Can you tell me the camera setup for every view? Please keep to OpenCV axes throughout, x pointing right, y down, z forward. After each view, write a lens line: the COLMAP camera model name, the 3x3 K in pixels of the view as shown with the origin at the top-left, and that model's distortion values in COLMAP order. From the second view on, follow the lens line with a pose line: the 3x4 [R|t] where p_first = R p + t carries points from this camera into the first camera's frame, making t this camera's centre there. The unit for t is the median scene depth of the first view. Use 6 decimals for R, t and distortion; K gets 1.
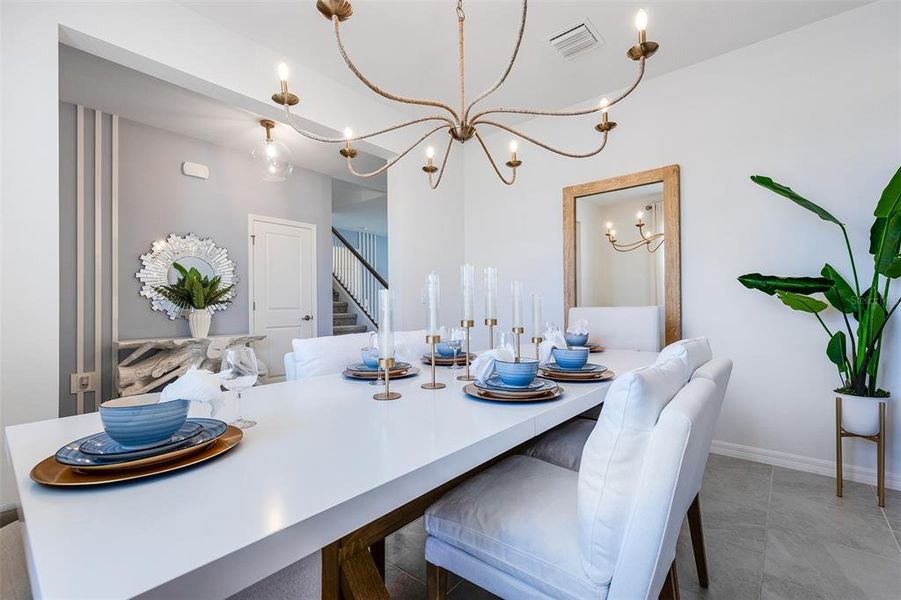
lens RADIAL K [[407.7, 0, 453.1], [0, 407.7, 300.5], [0, 0, 1]] dist [0.001461, 0.000601]
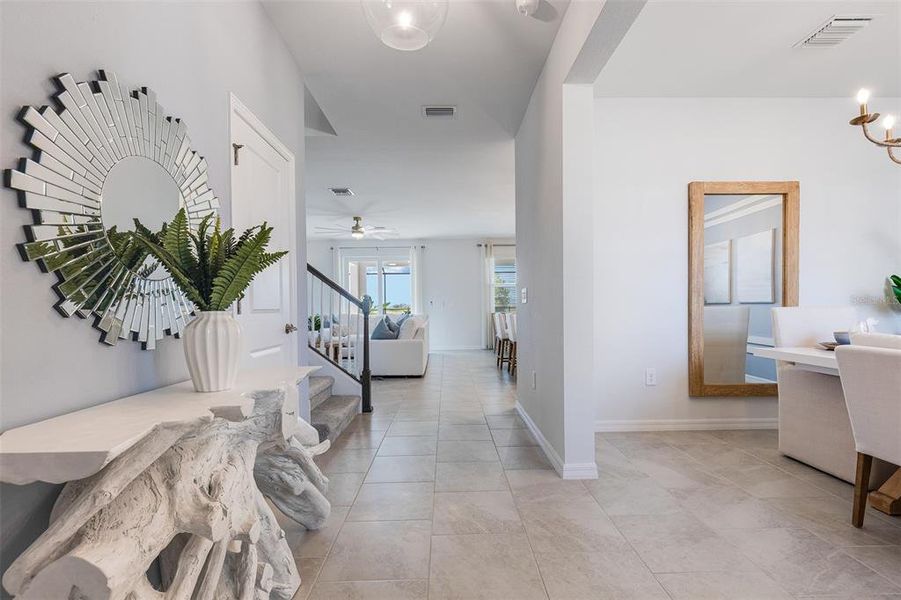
lens RADIAL K [[407.7, 0, 453.1], [0, 407.7, 300.5], [0, 0, 1]] dist [0.001461, 0.000601]
pose [[0.747392, 0.011901, 0.664277, -0.733587], [-0.009211, 0.999929, -0.007551, 0.013460], [-0.664320, -0.000475, 0.747449, 0.619514]]
